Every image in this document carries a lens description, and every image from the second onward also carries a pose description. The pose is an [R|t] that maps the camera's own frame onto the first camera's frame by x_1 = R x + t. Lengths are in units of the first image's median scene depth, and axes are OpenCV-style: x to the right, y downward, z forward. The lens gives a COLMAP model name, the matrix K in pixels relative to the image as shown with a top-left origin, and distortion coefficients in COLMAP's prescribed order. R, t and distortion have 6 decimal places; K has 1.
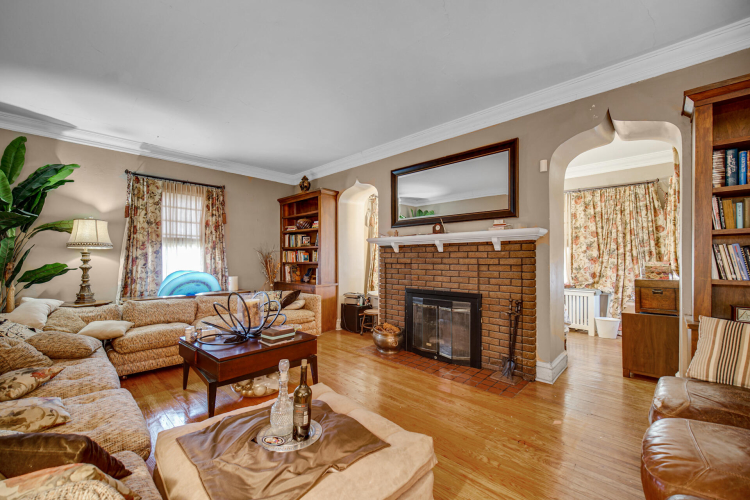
lens RADIAL K [[306.3, 0, 375.3], [0, 306.3, 255.1], [0, 0, 1]] dist [0.000557, 0.000037]
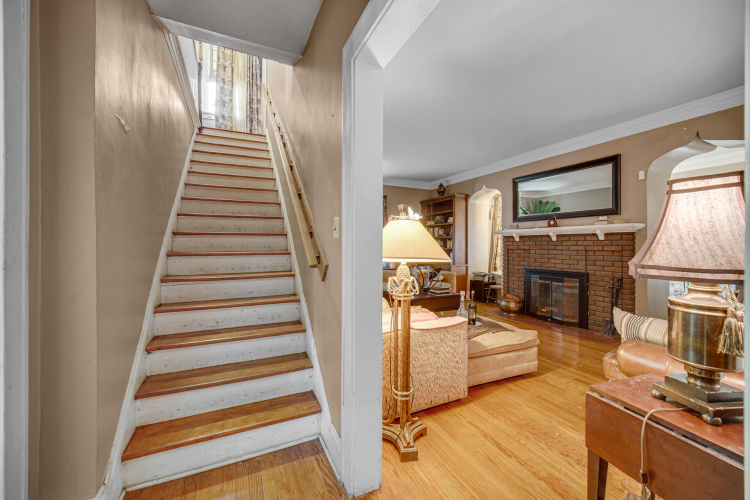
lens RADIAL K [[299.4, 0, 372.5], [0, 299.4, 245.1], [0, 0, 1]] dist [-0.009111, -0.000271]
pose [[0.929190, 0.002248, -0.369595, -0.037419], [0.001687, 0.999945, 0.010322, -0.006243], [0.369598, -0.010215, 0.929136, -0.460621]]
